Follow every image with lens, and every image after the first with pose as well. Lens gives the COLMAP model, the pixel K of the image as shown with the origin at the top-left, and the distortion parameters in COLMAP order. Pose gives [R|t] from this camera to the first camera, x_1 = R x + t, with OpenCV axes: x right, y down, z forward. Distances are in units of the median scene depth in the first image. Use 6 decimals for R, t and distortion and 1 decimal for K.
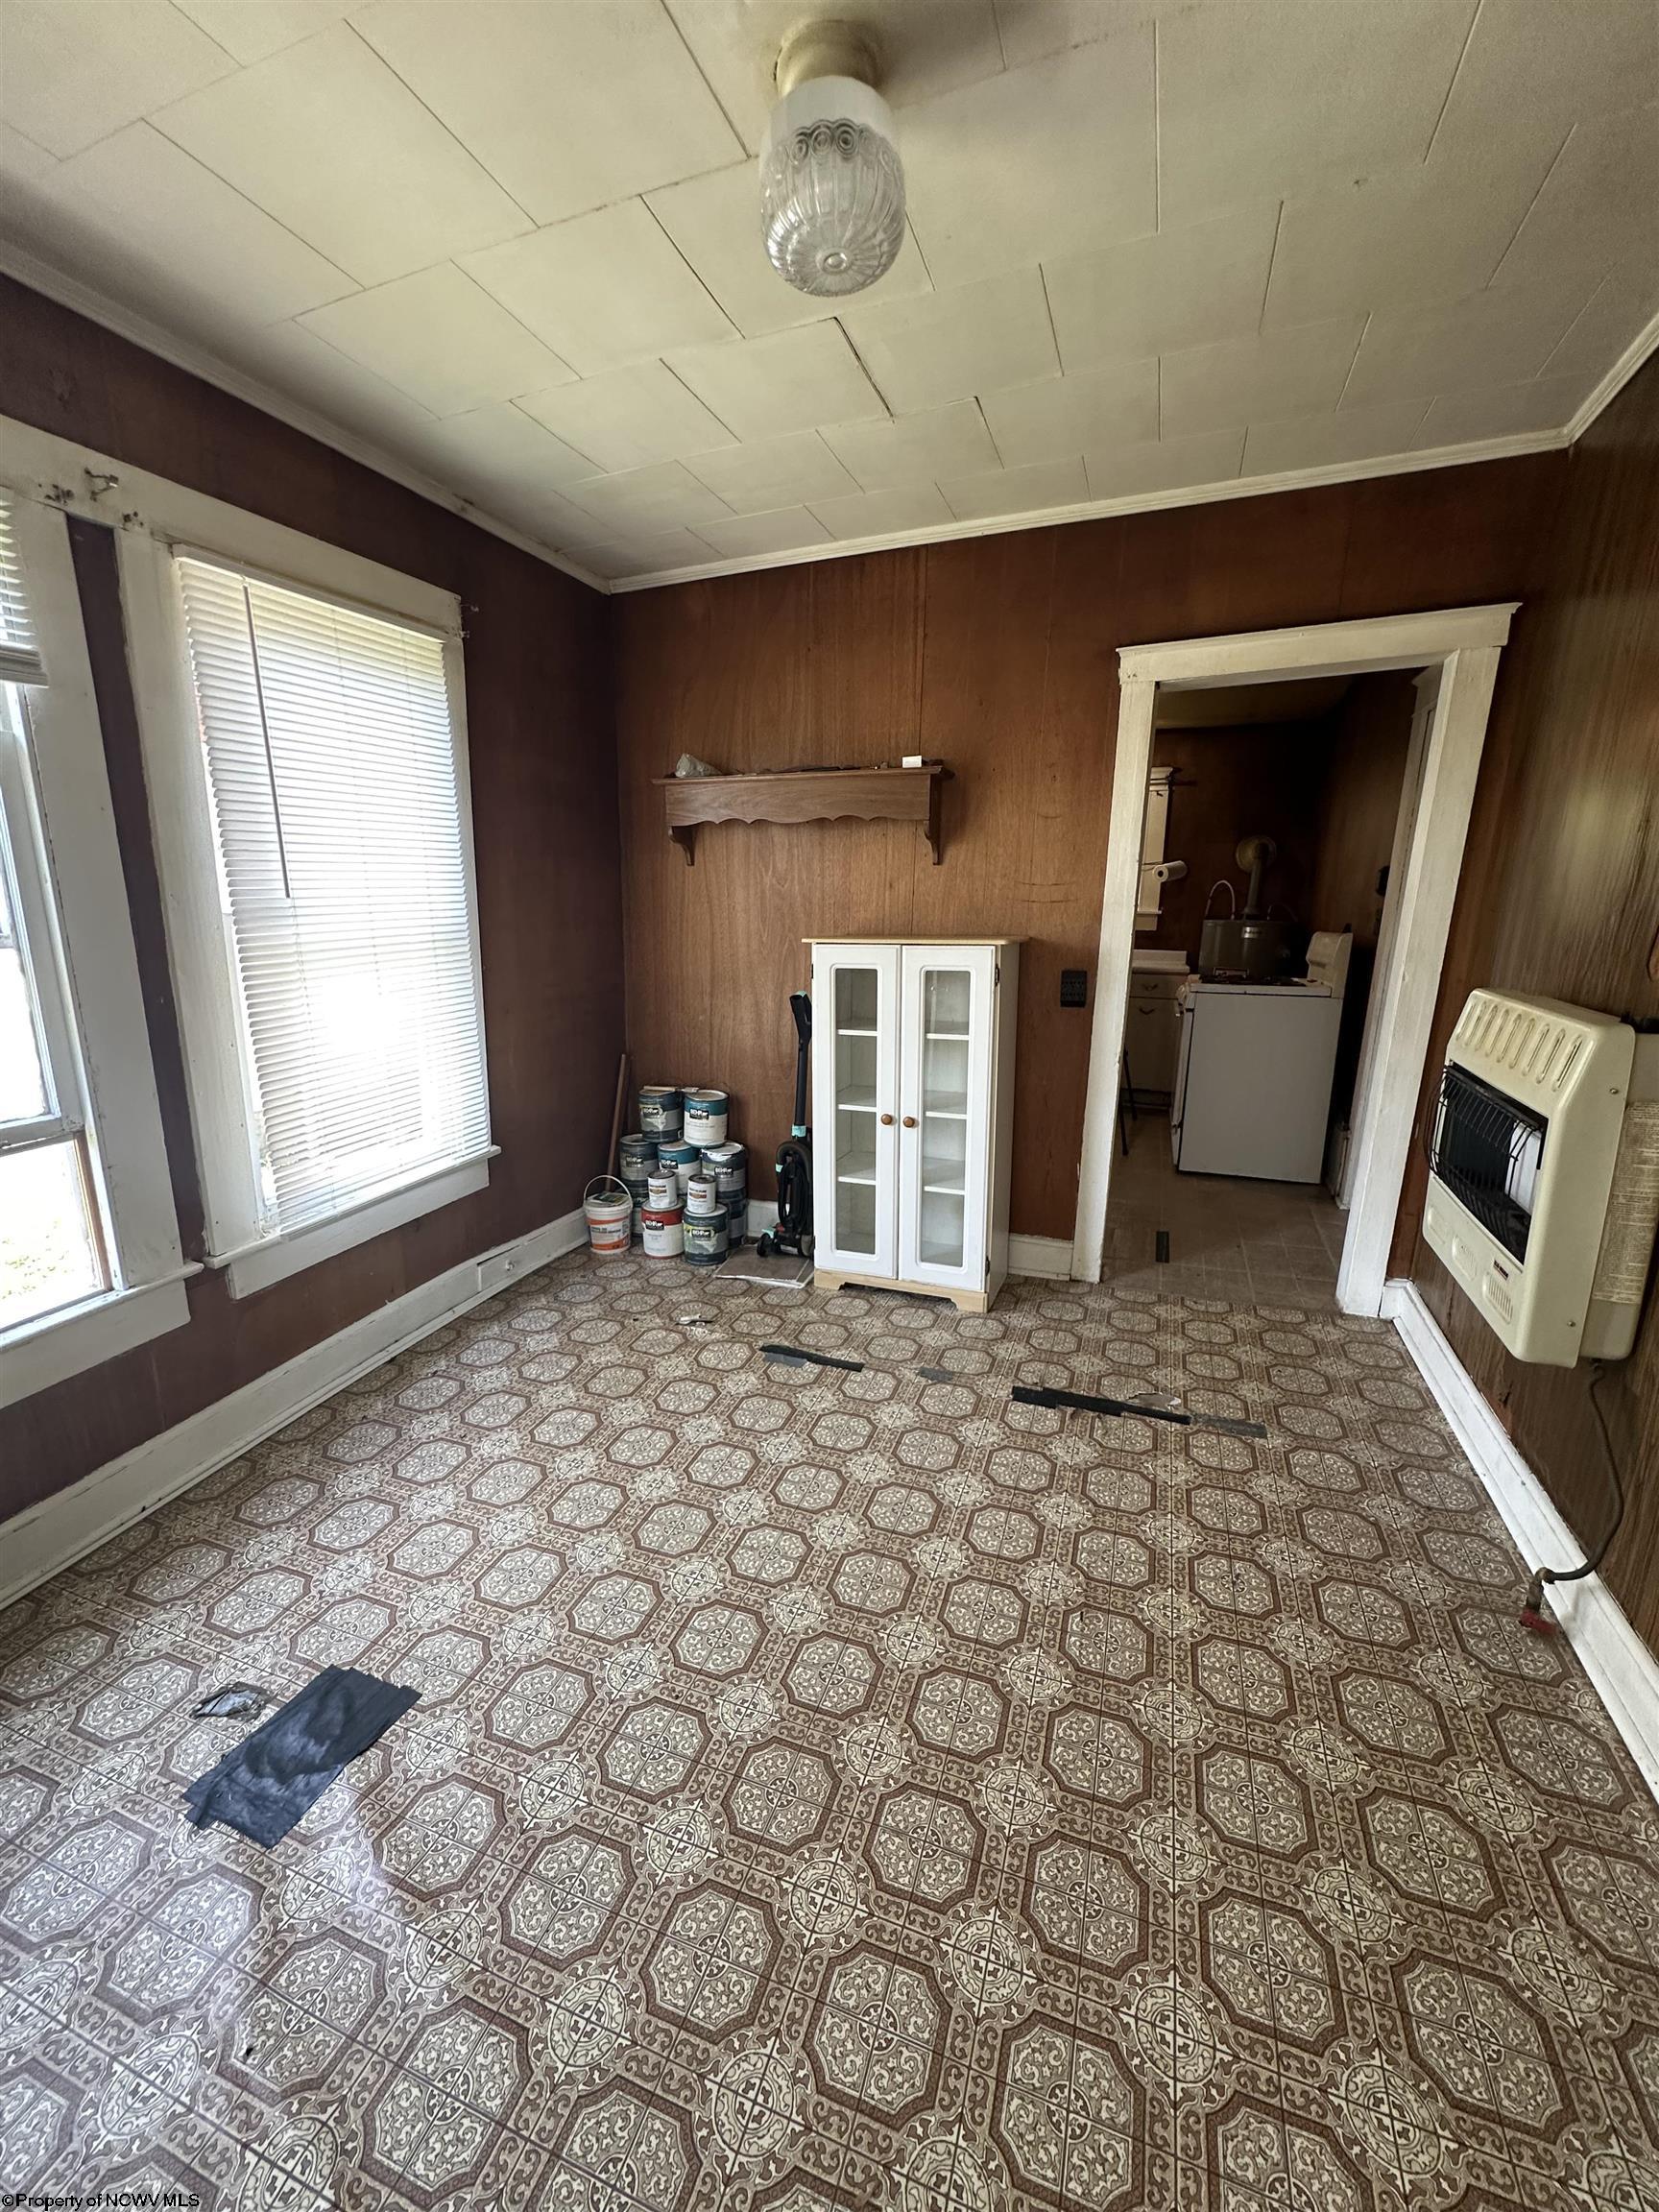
lens RADIAL K [[881.1, 0, 838.4], [0, 881.1, 1102.1], [0, 0, 1]] dist [-0.003449, 0.000835]
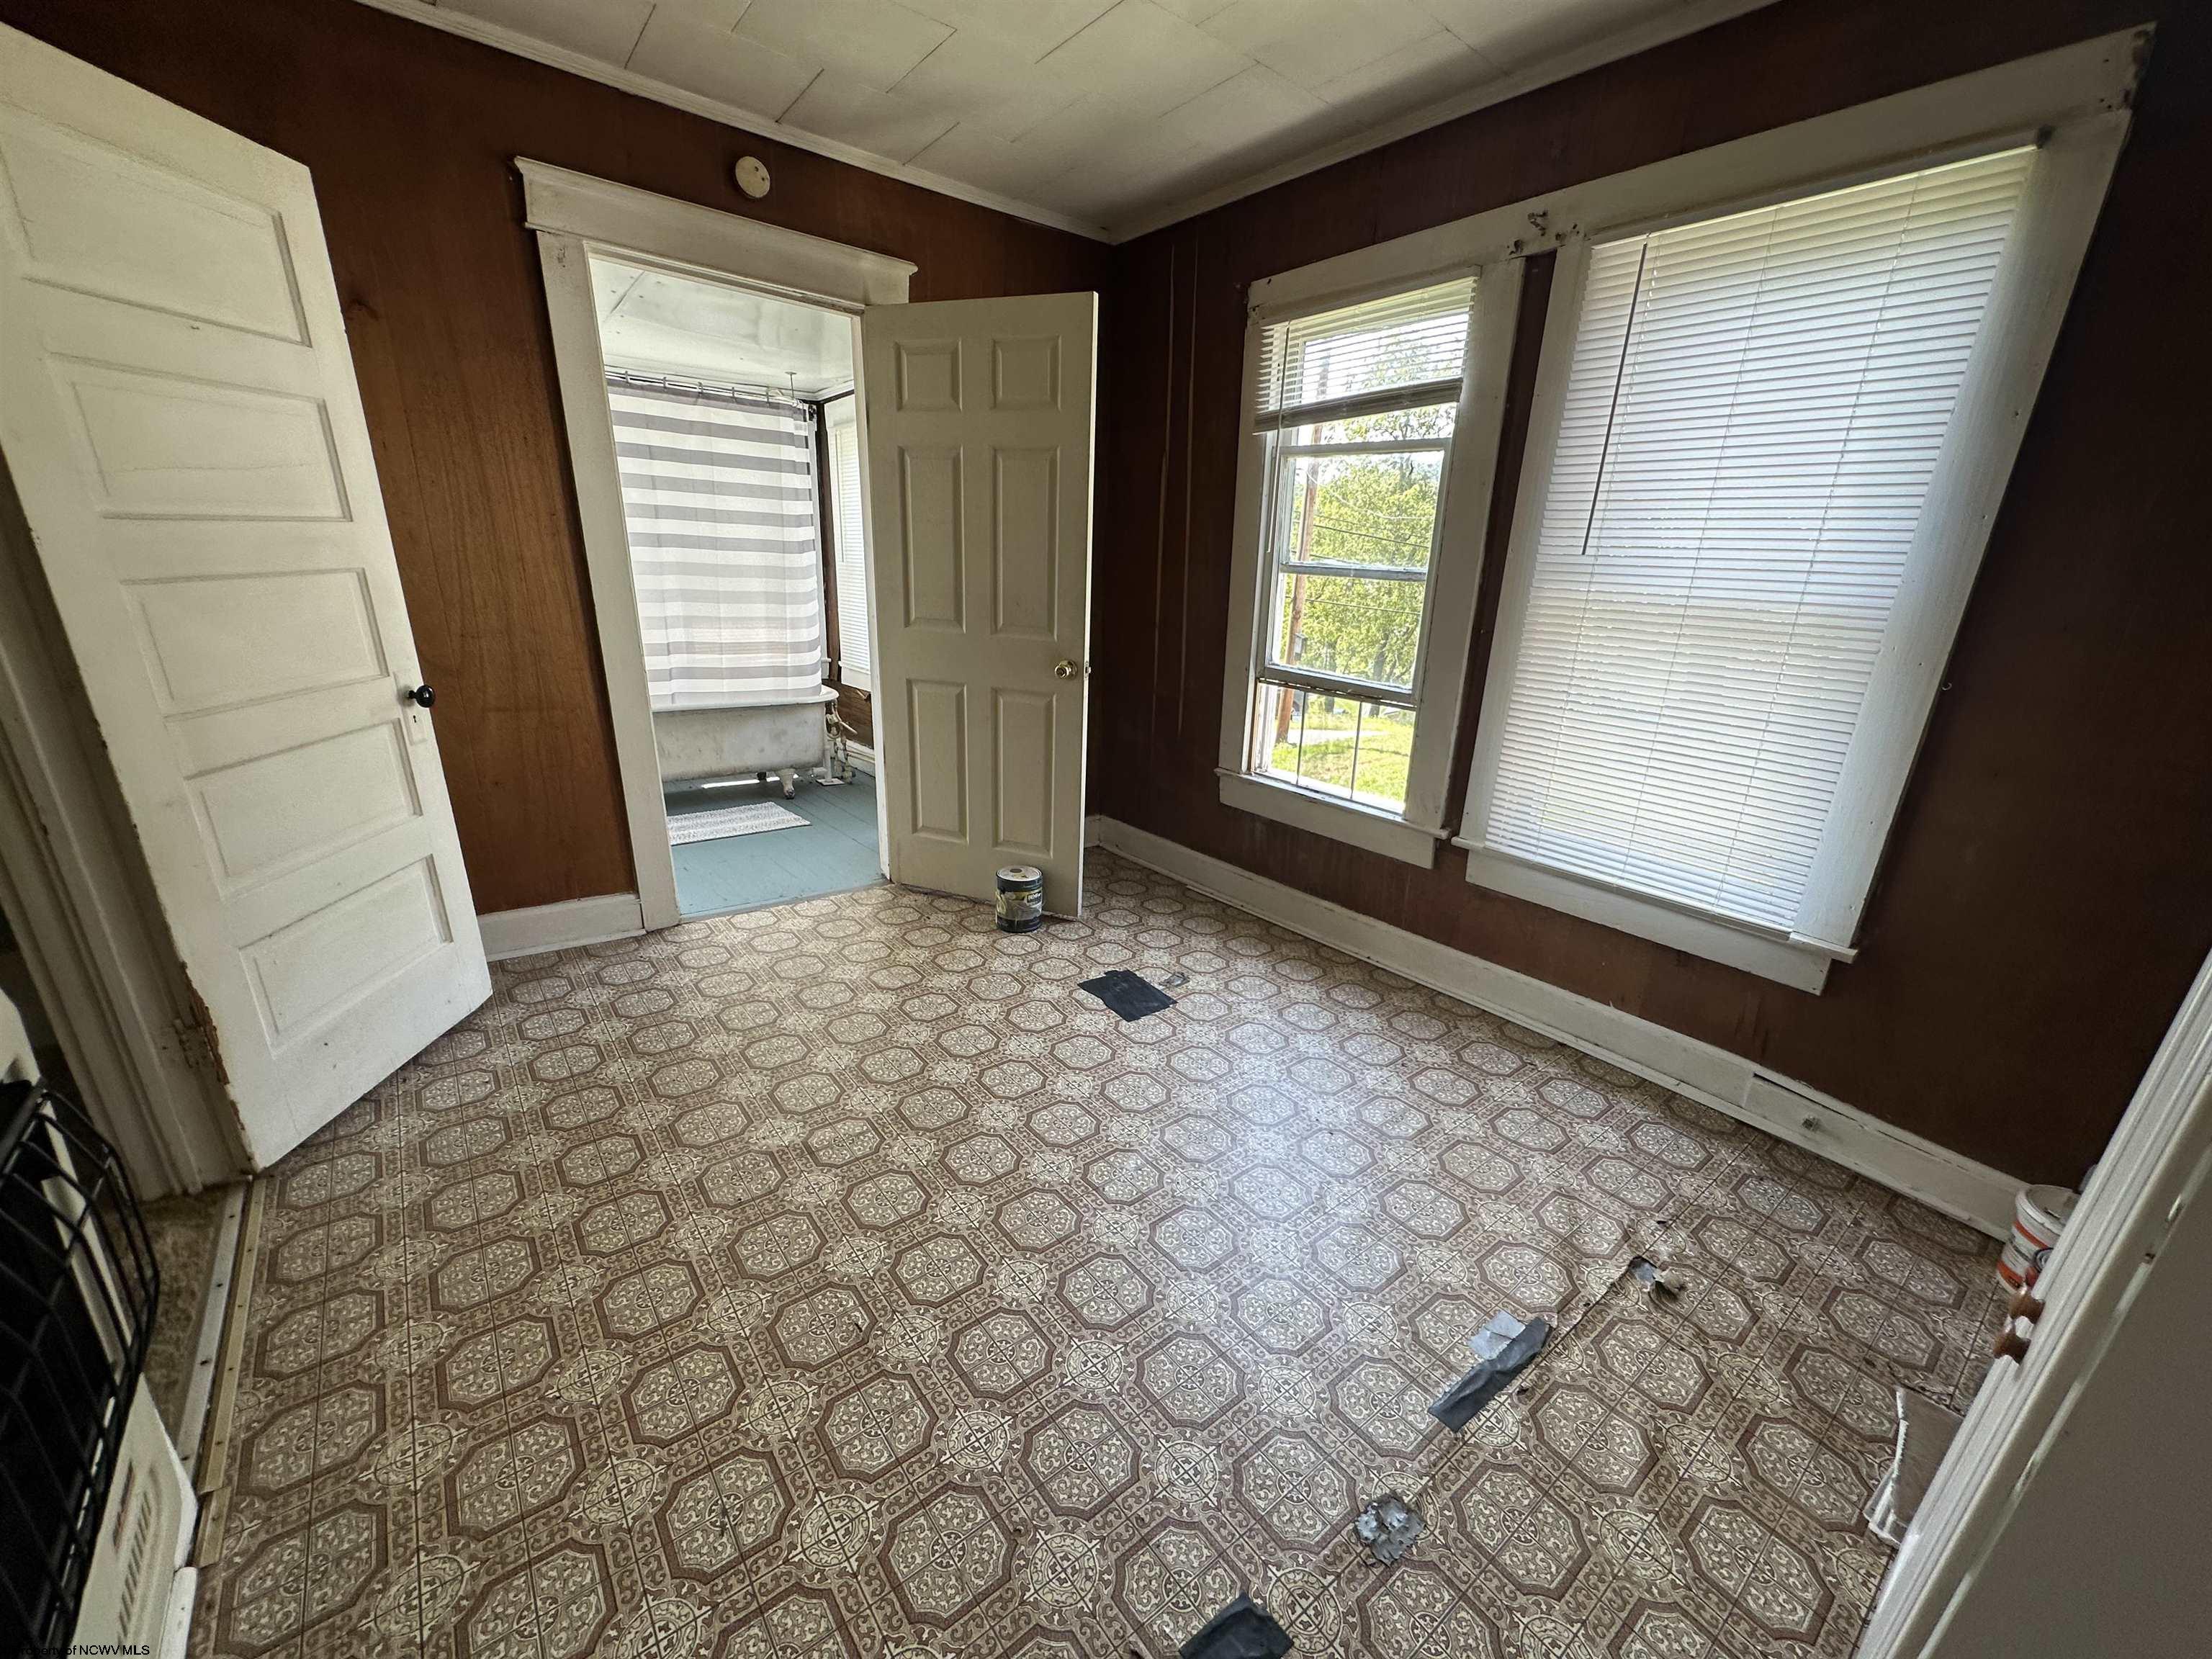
lens RADIAL K [[881.1, 0, 1096.6], [0, 881.1, 825.8], [0, 0, 1]] dist [-0.003449, 0.000835]
pose [[-0.533716, 0.244356, -0.809591, 0.626295], [-0.232723, 0.877939, 0.418406, -0.260036], [0.813011, 0.411720, -0.411702, 1.126357]]
